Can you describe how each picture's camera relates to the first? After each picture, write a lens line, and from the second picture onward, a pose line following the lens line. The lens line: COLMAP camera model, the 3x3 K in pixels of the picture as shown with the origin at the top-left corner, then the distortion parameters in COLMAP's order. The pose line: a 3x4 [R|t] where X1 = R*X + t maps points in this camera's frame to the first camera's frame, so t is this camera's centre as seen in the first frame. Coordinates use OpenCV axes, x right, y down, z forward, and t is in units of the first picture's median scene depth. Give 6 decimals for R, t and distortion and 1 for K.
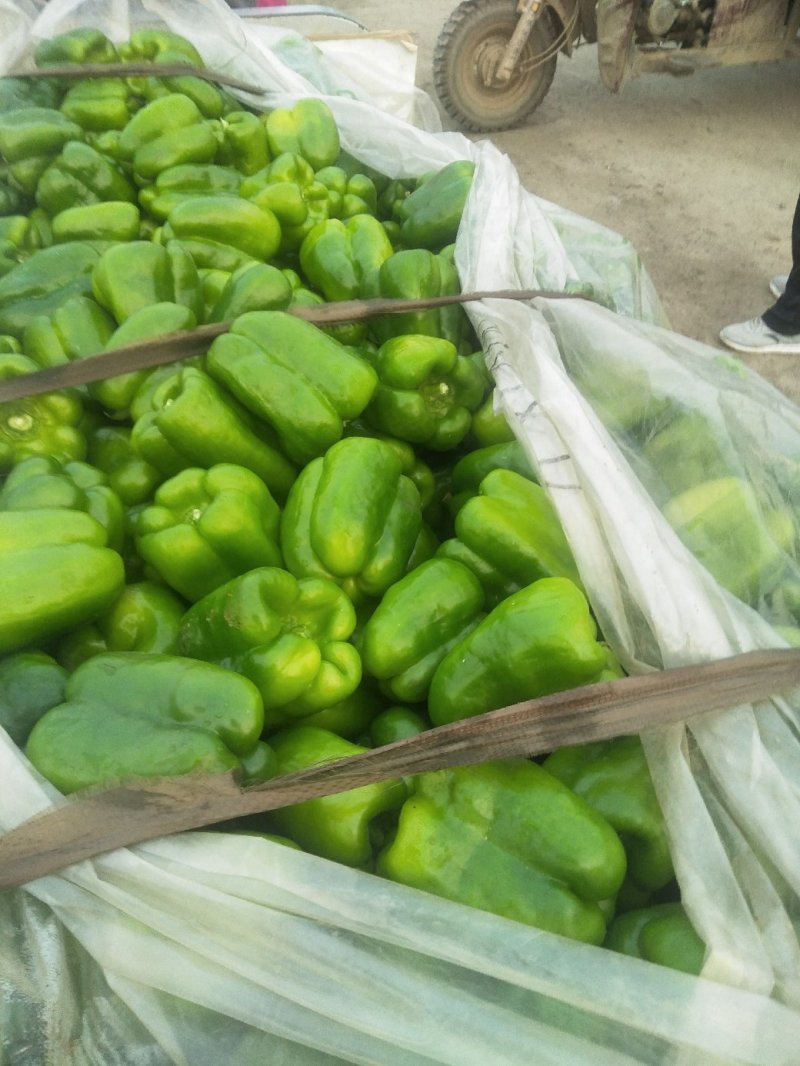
lens RADIAL K [[795.8, 0, 404.8], [0, 795.8, 528.6], [0, 0, 1]] dist [0.012264, -0.005478]
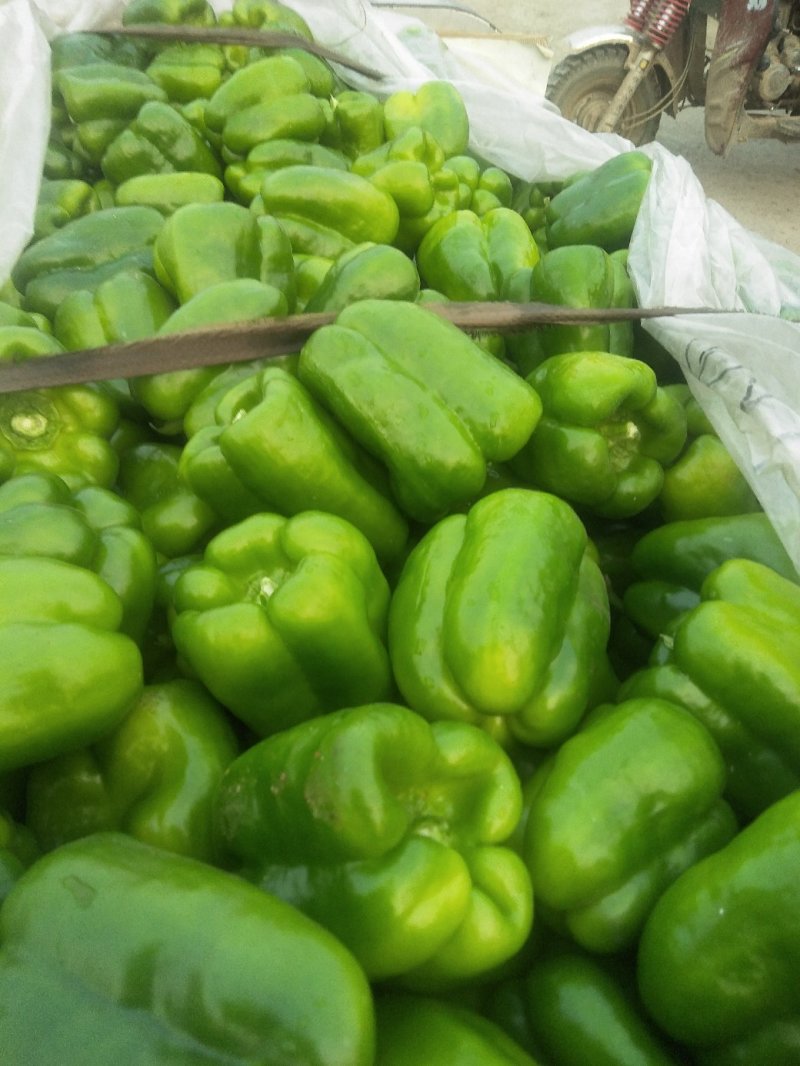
lens RADIAL K [[775.1, 0, 432.4], [0, 775.1, 535.6], [0, 0, 1]] dist [0.022356, -0.000907]
pose [[0.995552, 0.091776, -0.021294, -0.094858], [-0.092723, 0.994494, -0.048821, -0.032484], [0.016697, 0.050579, 0.998581, 0.300039]]
